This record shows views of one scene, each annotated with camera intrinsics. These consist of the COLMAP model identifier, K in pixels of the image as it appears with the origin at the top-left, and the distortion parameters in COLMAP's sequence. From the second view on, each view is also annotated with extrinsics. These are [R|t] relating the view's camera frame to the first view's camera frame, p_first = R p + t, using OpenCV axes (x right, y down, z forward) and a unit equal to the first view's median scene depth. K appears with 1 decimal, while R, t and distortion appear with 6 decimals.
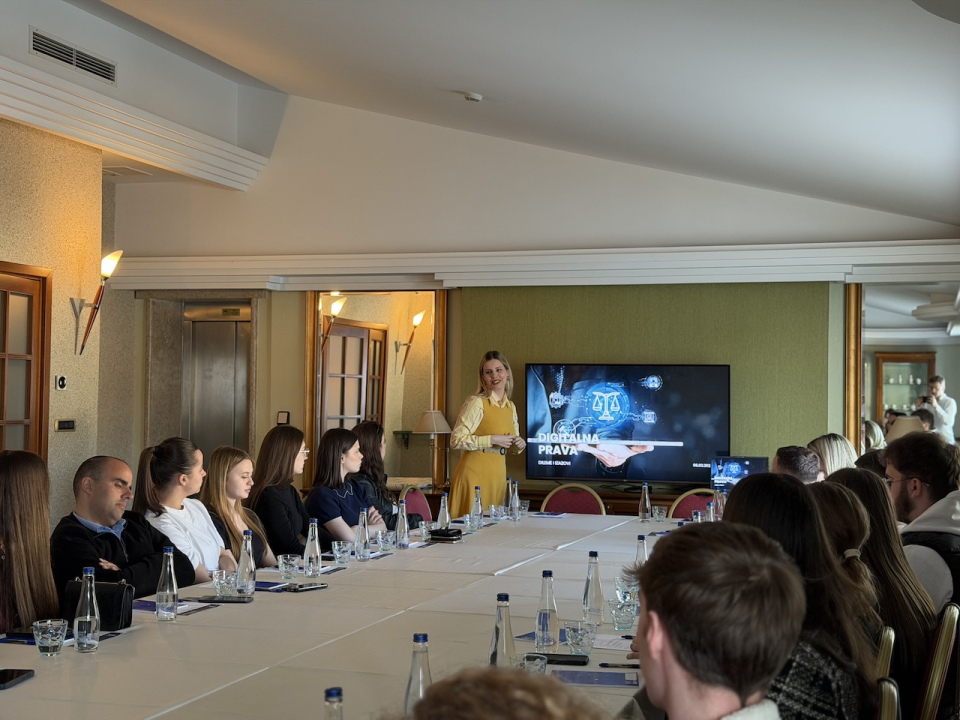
lens RADIAL K [[1318.8, 0, 480.0], [0, 1318.8, 360.0], [0, 0, 1]] dist [0.216580, -0.491190]
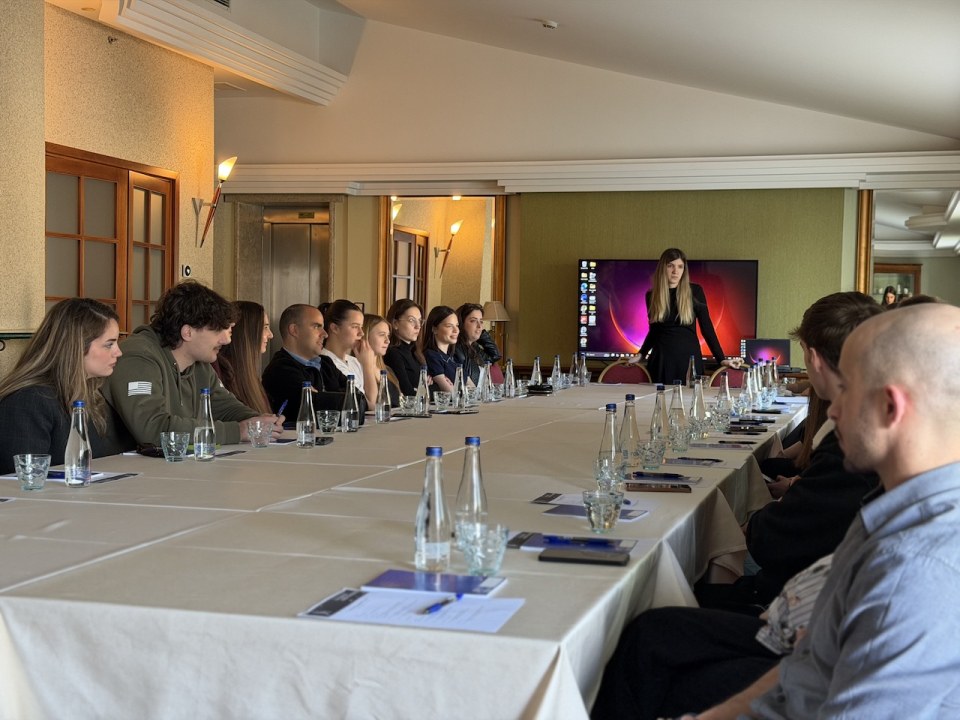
lens RADIAL K [[1318.8, 0, 480.0], [0, 1318.8, 360.0], [0, 0, 1]] dist [0.216580, -0.491190]
pose [[0.999835, 0.005032, 0.017445, -0.073211], [-0.006047, 0.998261, 0.058633, 0.023666], [-0.017120, -0.058728, 0.998127, -0.157849]]
